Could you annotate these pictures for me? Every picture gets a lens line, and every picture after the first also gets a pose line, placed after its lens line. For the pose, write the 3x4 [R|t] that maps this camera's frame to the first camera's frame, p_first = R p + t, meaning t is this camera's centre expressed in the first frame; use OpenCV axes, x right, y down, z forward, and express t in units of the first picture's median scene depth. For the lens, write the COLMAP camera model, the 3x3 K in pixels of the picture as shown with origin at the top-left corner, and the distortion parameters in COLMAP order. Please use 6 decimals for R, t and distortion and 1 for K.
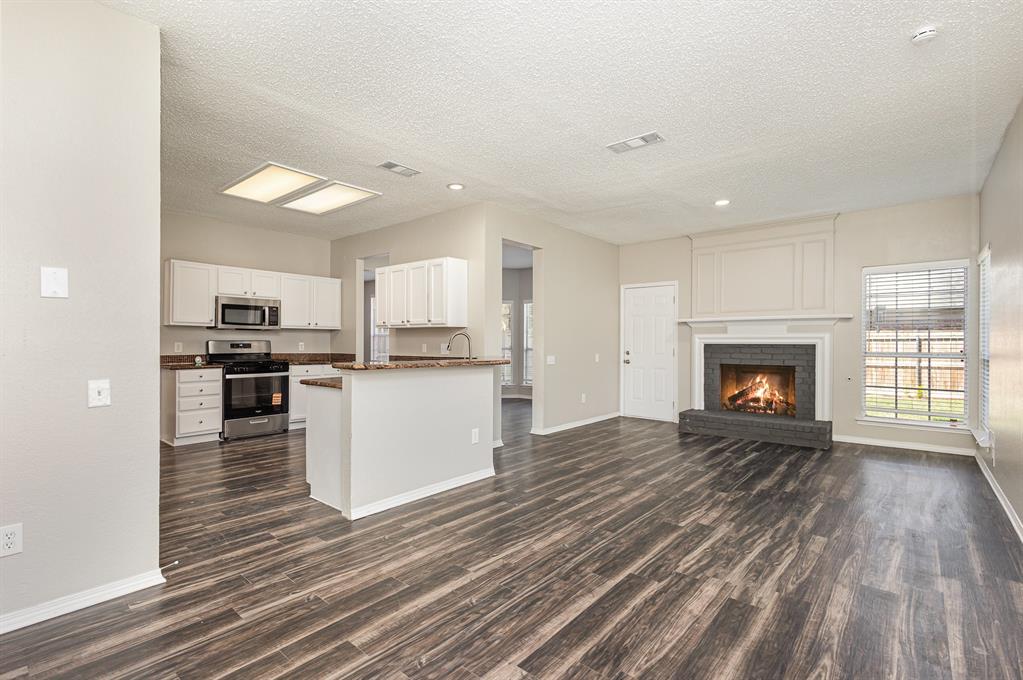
lens RADIAL K [[472.1, 0, 516.0], [0, 472.1, 338.5], [0, 0, 1]] dist [0.006718, 0.000635]
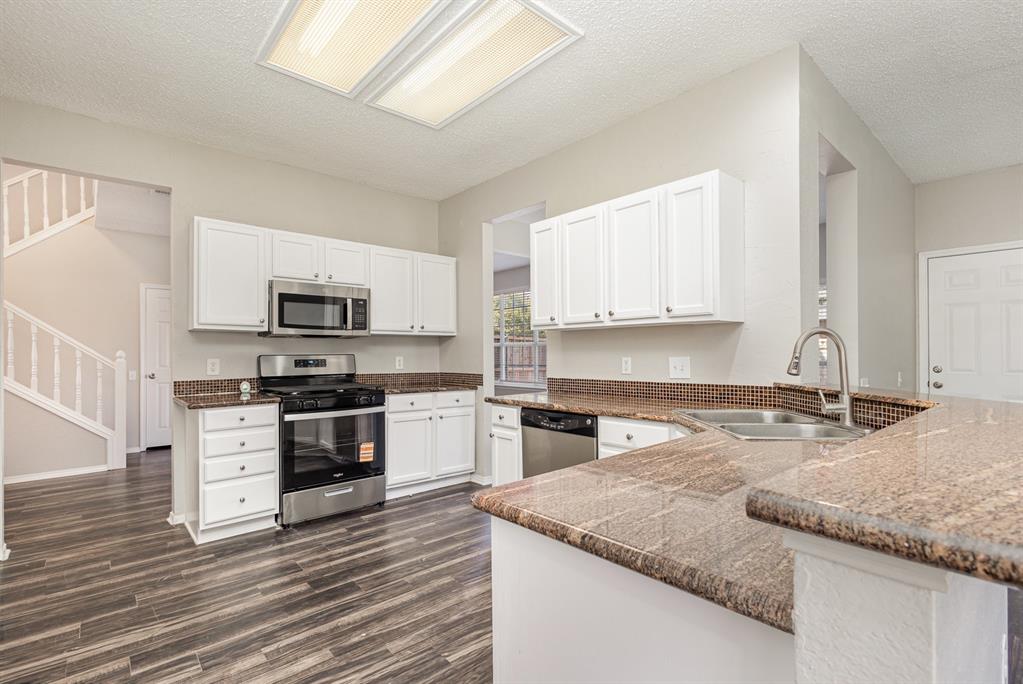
lens RADIAL K [[472.1, 0, 510.0], [0, 472.1, 347.3], [0, 0, 1]] dist [0.006718, 0.000635]
pose [[0.988190, -0.011630, -0.152790, -0.237816], [0.011025, 0.999928, -0.004807, 0.000680], [0.152835, 0.003066, 0.988247, 0.444513]]
